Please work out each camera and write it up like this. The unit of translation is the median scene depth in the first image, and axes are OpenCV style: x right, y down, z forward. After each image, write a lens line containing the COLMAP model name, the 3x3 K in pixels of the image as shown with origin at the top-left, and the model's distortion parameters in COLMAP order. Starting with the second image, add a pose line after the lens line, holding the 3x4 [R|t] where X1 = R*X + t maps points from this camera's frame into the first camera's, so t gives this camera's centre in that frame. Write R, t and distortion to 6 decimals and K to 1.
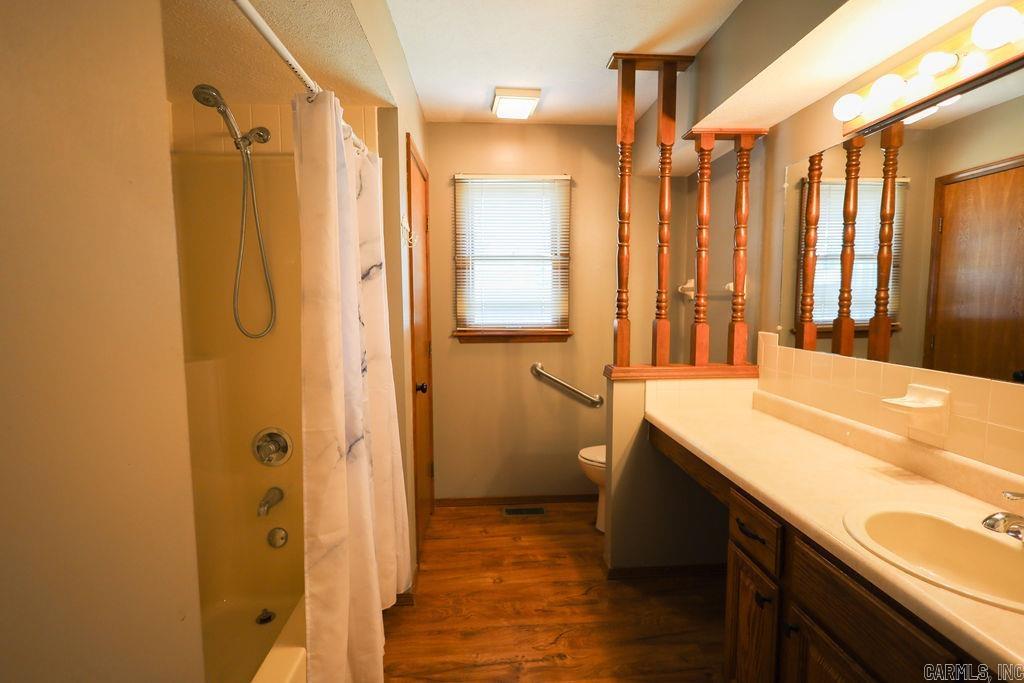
lens RADIAL K [[479.9, 0, 512.0], [0, 479.9, 341.5], [0, 0, 1]] dist [-0.009273, 0.000020]
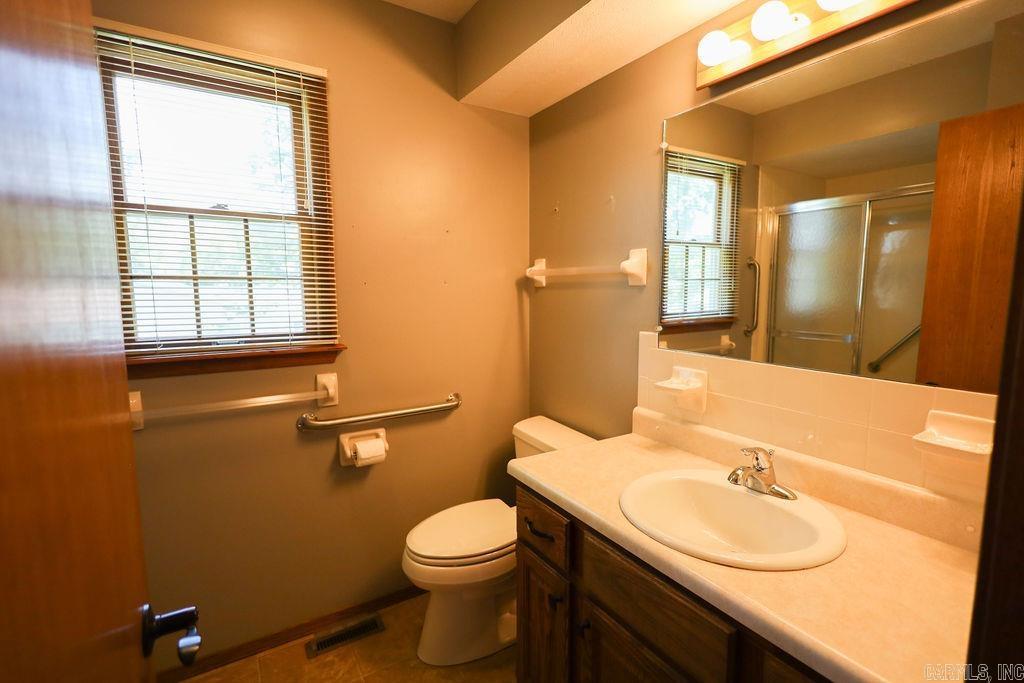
lens RADIAL K [[481.8, 0, 512.5], [0, 481.8, 329.4], [0, 0, 1]] dist [0.129270, 0.000074]
pose [[0.880371, -0.030256, 0.473319, -0.012956], [0.030443, 0.999510, 0.007266, -0.019312], [-0.473307, 0.008012, 0.880861, 0.243134]]
